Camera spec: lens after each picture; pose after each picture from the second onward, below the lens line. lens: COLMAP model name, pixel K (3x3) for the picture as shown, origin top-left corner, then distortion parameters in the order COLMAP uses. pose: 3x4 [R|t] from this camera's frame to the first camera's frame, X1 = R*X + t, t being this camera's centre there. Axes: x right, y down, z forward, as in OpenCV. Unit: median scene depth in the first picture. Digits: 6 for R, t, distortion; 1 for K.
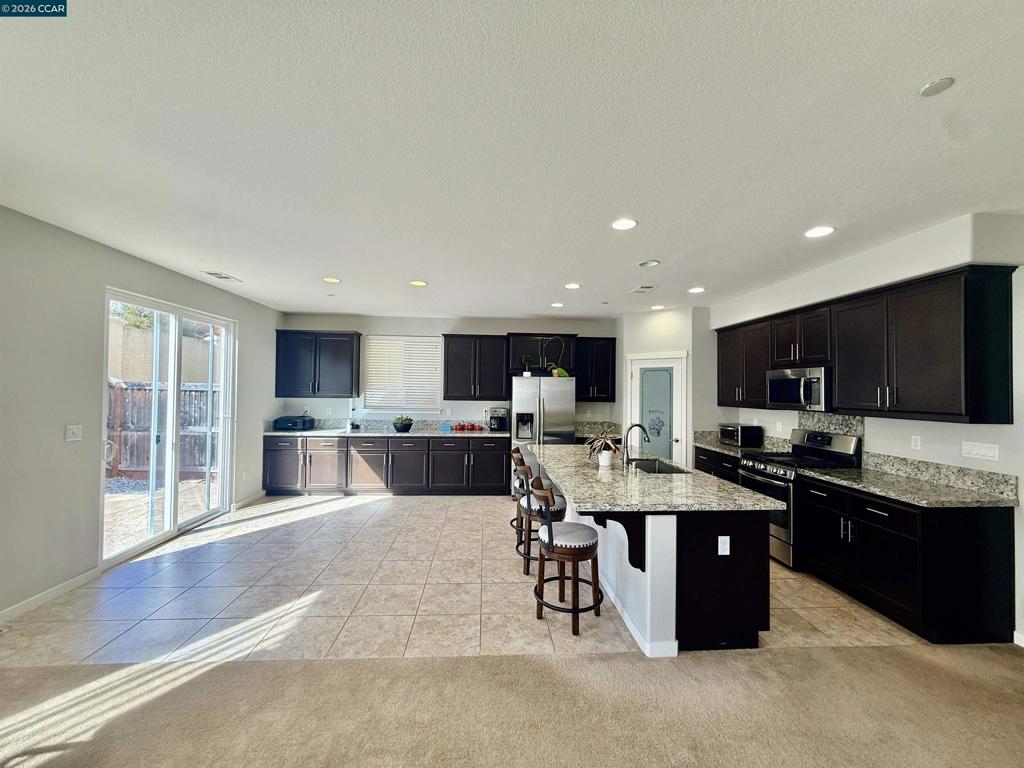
lens RADIAL K [[406.9, 0, 509.0], [0, 406.9, 383.9], [0, 0, 1]] dist [-0.001838, 0.000550]
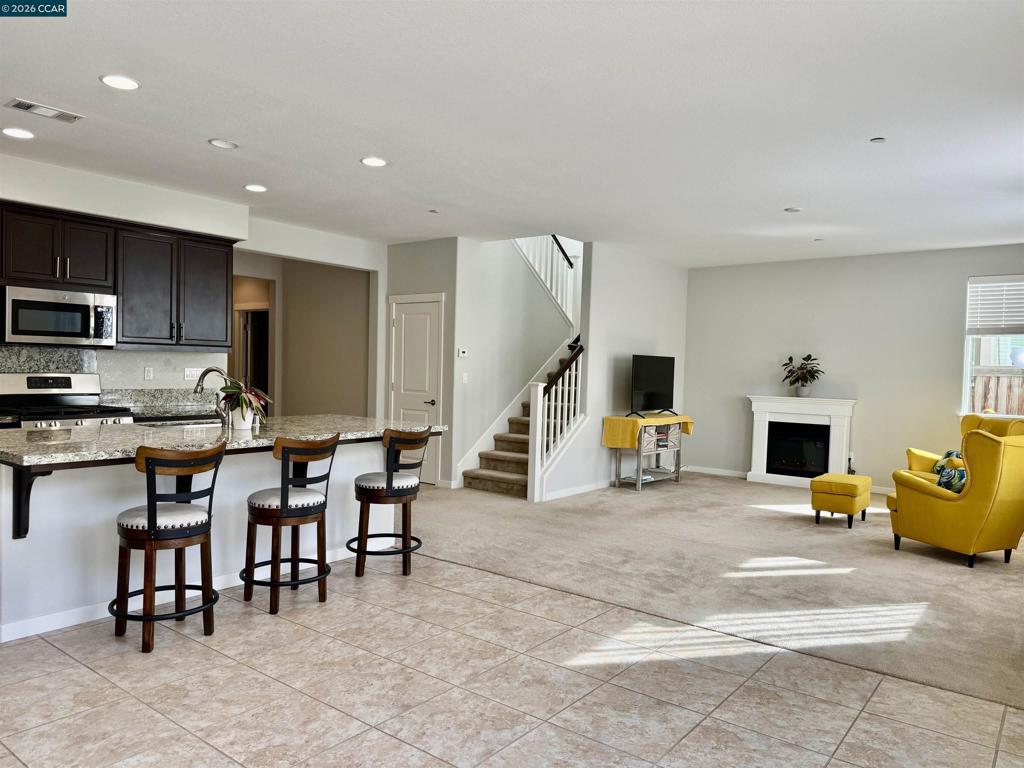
lens RADIAL K [[721.7, 0, 496.5], [0, 721.7, 391.1], [0, 0, 1]] dist [0.037929, -0.047995]
pose [[-0.738866, -0.055902, 0.671530, -0.904289], [-0.044120, 0.998428, 0.034571, 0.074902], [-0.672406, -0.004084, -0.740171, 1.629490]]
